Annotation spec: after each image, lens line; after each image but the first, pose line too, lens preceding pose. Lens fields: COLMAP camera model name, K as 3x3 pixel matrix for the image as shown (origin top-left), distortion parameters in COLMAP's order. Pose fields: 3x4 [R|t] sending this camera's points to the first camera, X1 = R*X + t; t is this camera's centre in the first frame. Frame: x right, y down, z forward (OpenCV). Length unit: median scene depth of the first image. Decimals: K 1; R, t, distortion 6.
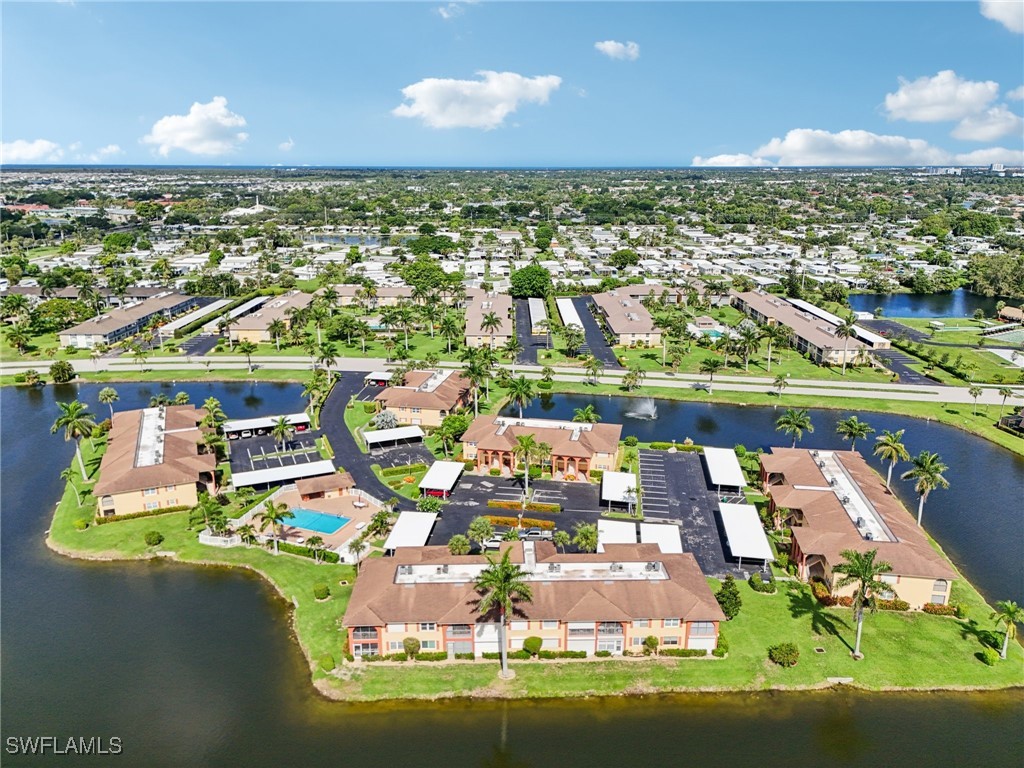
lens RADIAL K [[755.3, 0, 512.0], [0, 755.3, 384.0], [0, 0, 1]] dist [0.066560, -0.064956]
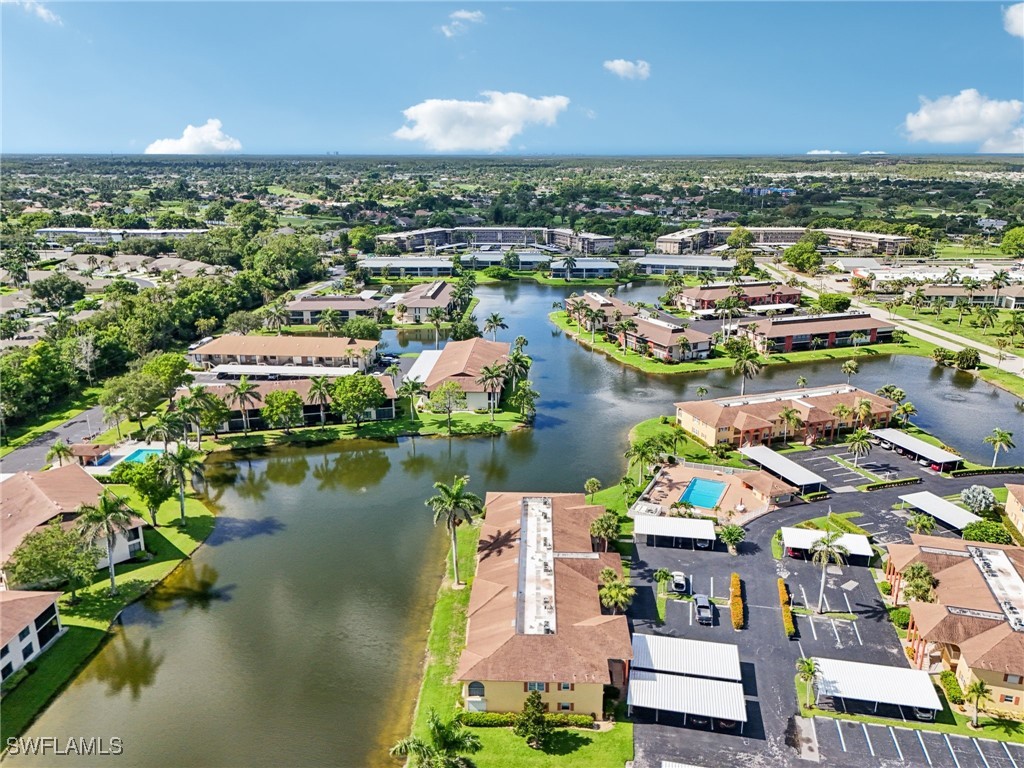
lens RADIAL K [[755.3, 0, 512.0], [0, 755.3, 384.0], [0, 0, 1]] dist [0.066560, -0.064956]
pose [[-0.048717, 0.291811, -0.955235, 1.006570], [-0.278131, 0.914580, 0.293576, -0.273549], [0.959307, 0.279982, 0.036606, 0.921780]]
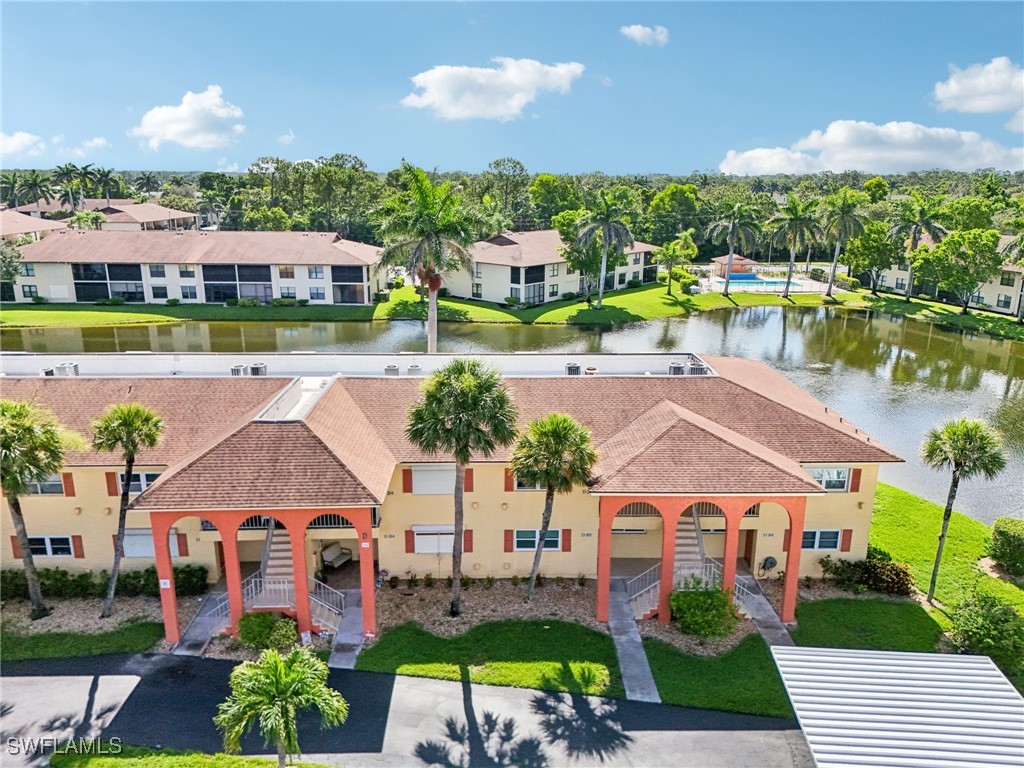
lens RADIAL K [[755.3, 0, 512.0], [0, 755.3, 384.0], [0, 0, 1]] dist [0.066560, -0.064956]
pose [[-0.999884, 0.002022, -0.015110, -0.058246], [-0.006192, 0.851862, 0.523730, 0.074627], [0.013931, 0.523762, -0.851751, 1.393036]]
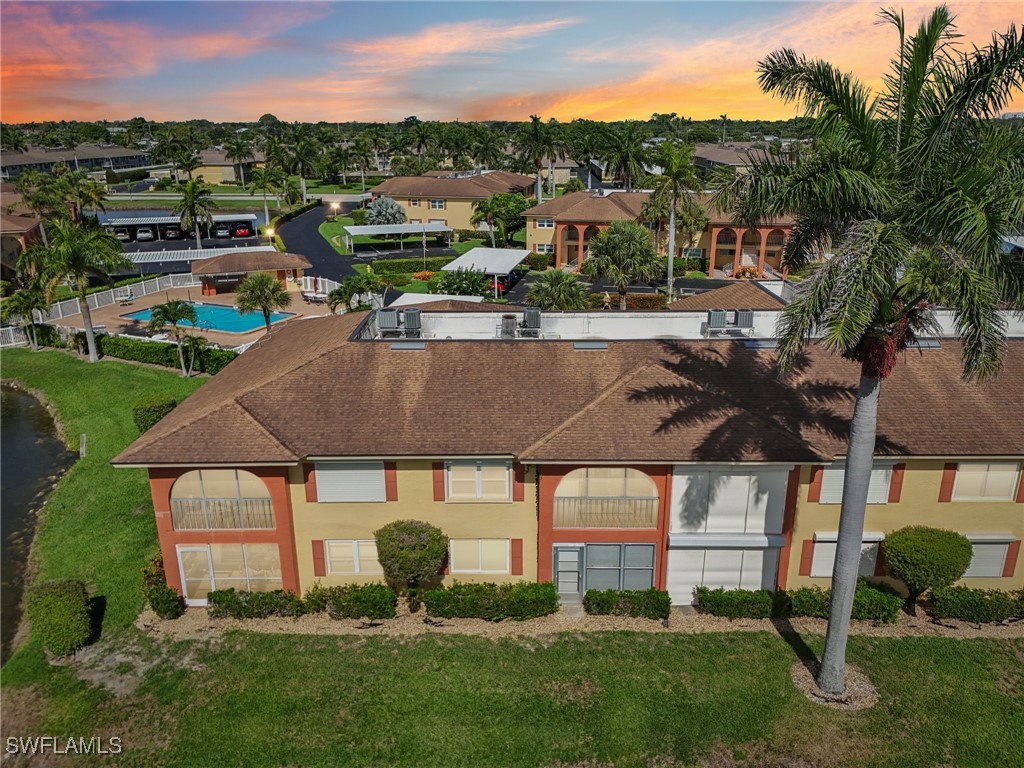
lens RADIAL K [[755.3, 0, 512.0], [0, 755.3, 384.0], [0, 0, 1]] dist [0.066560, -0.064956]
pose [[0.999488, 0.006003, -0.031441, -0.092231], [-0.004867, 0.999338, 0.036065, 0.278516], [0.031636, -0.035893, 0.998855, 0.756699]]
